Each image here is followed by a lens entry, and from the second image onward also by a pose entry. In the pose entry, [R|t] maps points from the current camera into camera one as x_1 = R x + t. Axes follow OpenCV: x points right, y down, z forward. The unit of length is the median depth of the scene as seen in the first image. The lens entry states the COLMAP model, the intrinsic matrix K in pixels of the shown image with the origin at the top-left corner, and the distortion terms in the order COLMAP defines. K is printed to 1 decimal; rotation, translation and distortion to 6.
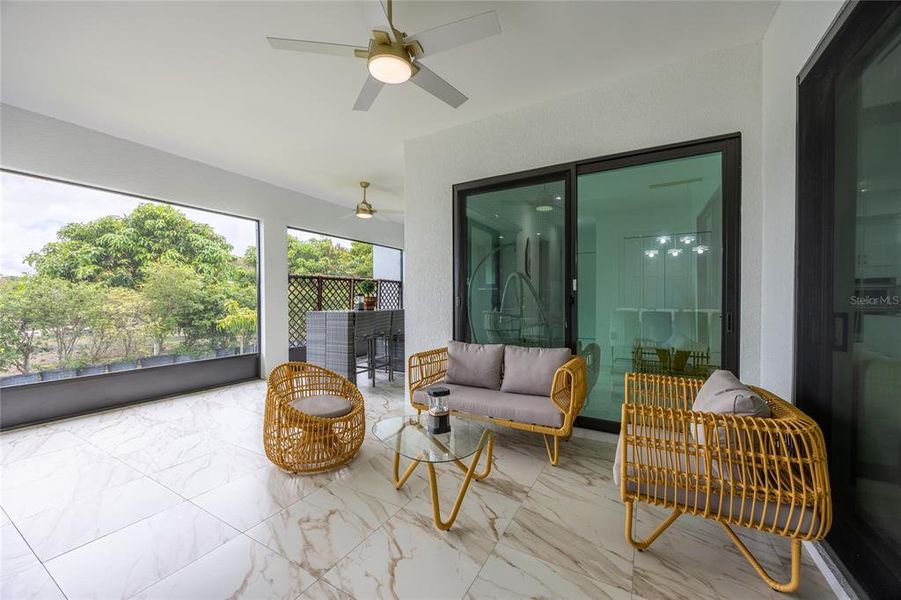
lens RADIAL K [[348.8, 0, 447.5], [0, 348.8, 300.4], [0, 0, 1]] dist [-0.002234, -0.000010]
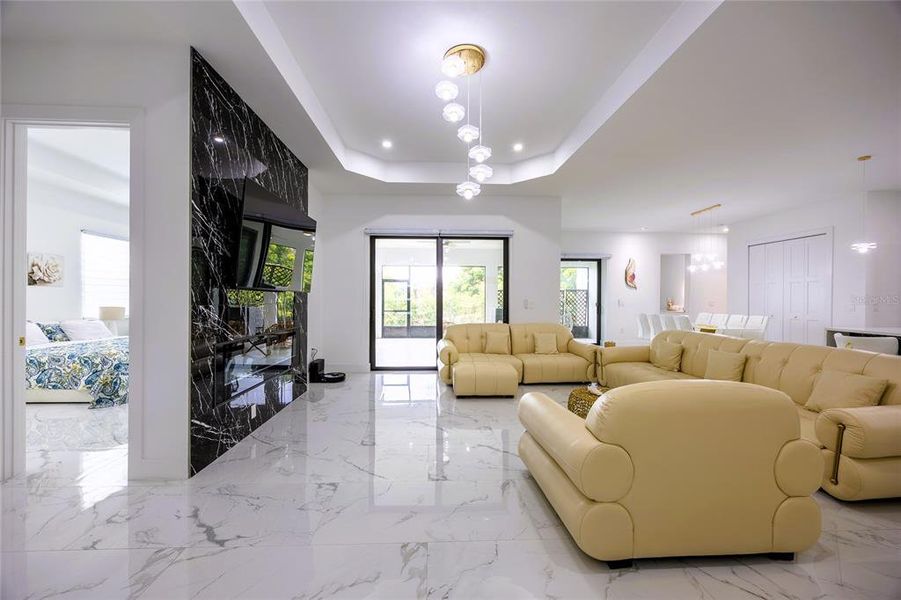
lens RADIAL K [[348.8, 0, 446.5], [0, 348.8, 298.9], [0, 0, 1]] dist [-0.002234, -0.000010]
pose [[0.540362, 0.002067, -0.841430, 0.893654], [-0.002134, 0.999997, 0.001086, -0.020368], [0.841430, 0.001209, 0.540365, -0.309873]]
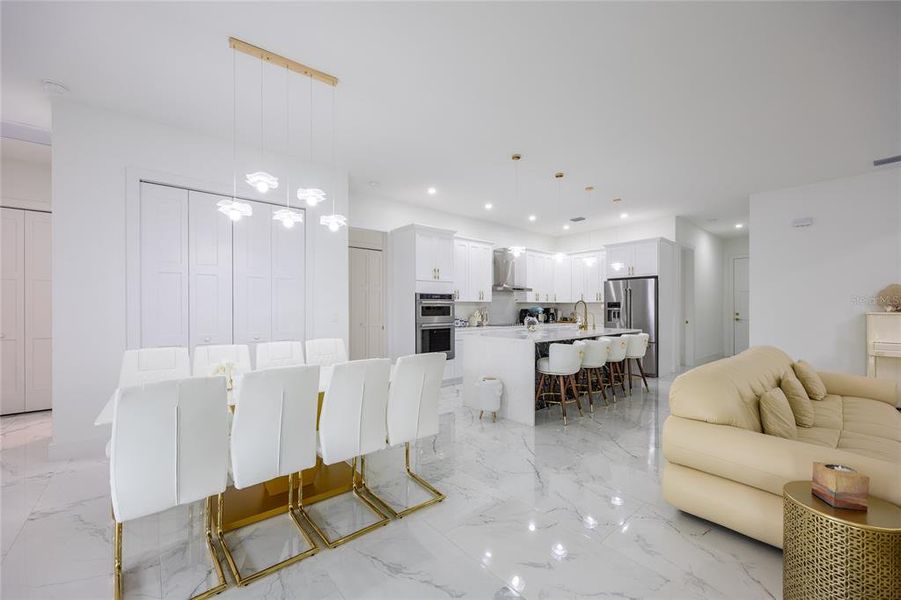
lens RADIAL K [[348.8, 0, 437.0], [0, 348.8, 306.9], [0, 0, 1]] dist [-0.002234, -0.000010]
pose [[0.380556, 0.004727, 0.924746, 0.235332], [-0.001673, 0.999989, -0.004422, -0.017379], [-0.924756, 0.000136, 0.380560, 0.487878]]
